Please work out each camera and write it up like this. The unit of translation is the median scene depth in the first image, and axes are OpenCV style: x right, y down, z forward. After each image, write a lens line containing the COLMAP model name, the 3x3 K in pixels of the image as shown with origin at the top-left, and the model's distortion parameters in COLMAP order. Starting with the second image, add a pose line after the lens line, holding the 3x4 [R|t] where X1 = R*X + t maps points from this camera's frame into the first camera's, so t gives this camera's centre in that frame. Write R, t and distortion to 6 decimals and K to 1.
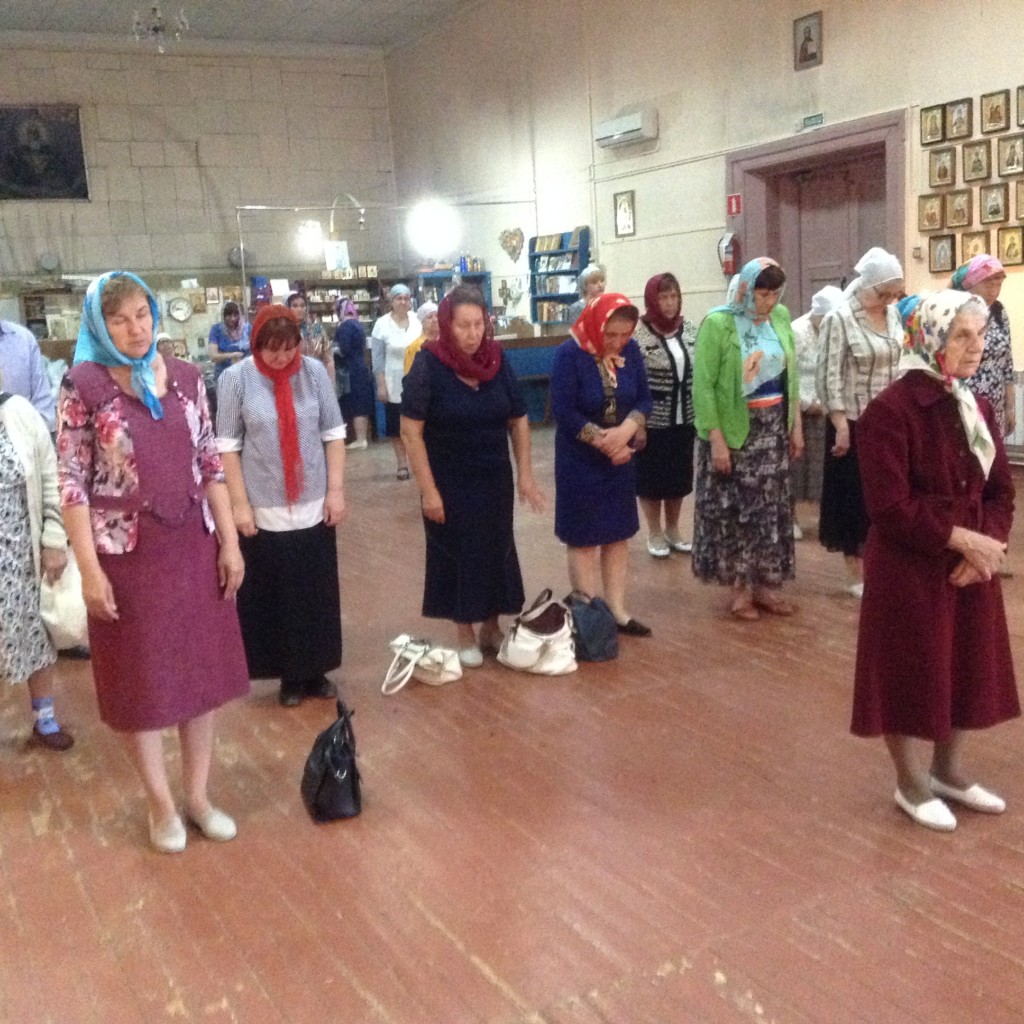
lens RADIAL K [[1231.5, 0, 514.0], [0, 1231.5, 525.8], [0, 0, 1]] dist [0.191649, -0.431064]
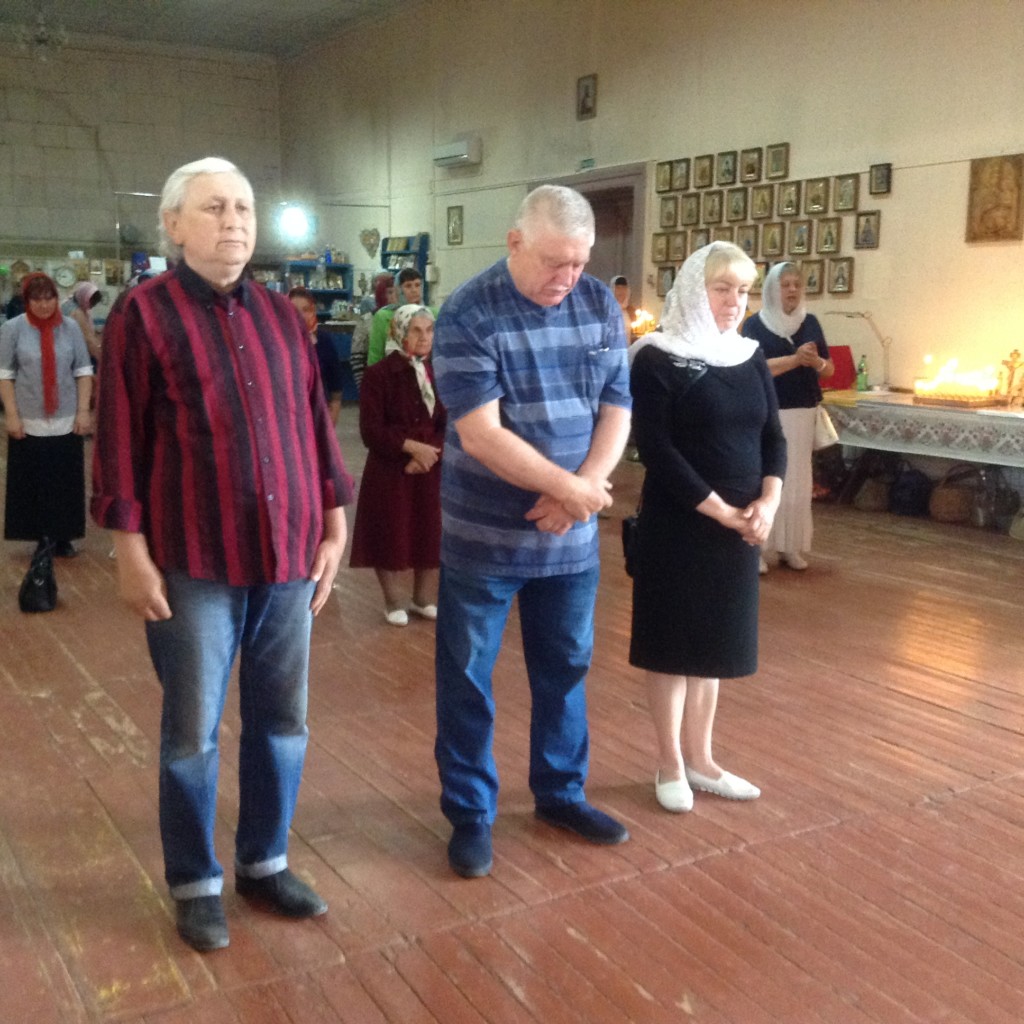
lens RADIAL K [[1231.5, 0, 514.0], [0, 1231.5, 525.8], [0, 0, 1]] dist [0.191649, -0.431064]
pose [[0.996633, 0.064551, 0.050548, 0.129521], [-0.064735, 0.997900, 0.002016, 0.030863], [-0.050312, -0.005281, 0.998720, -0.210280]]
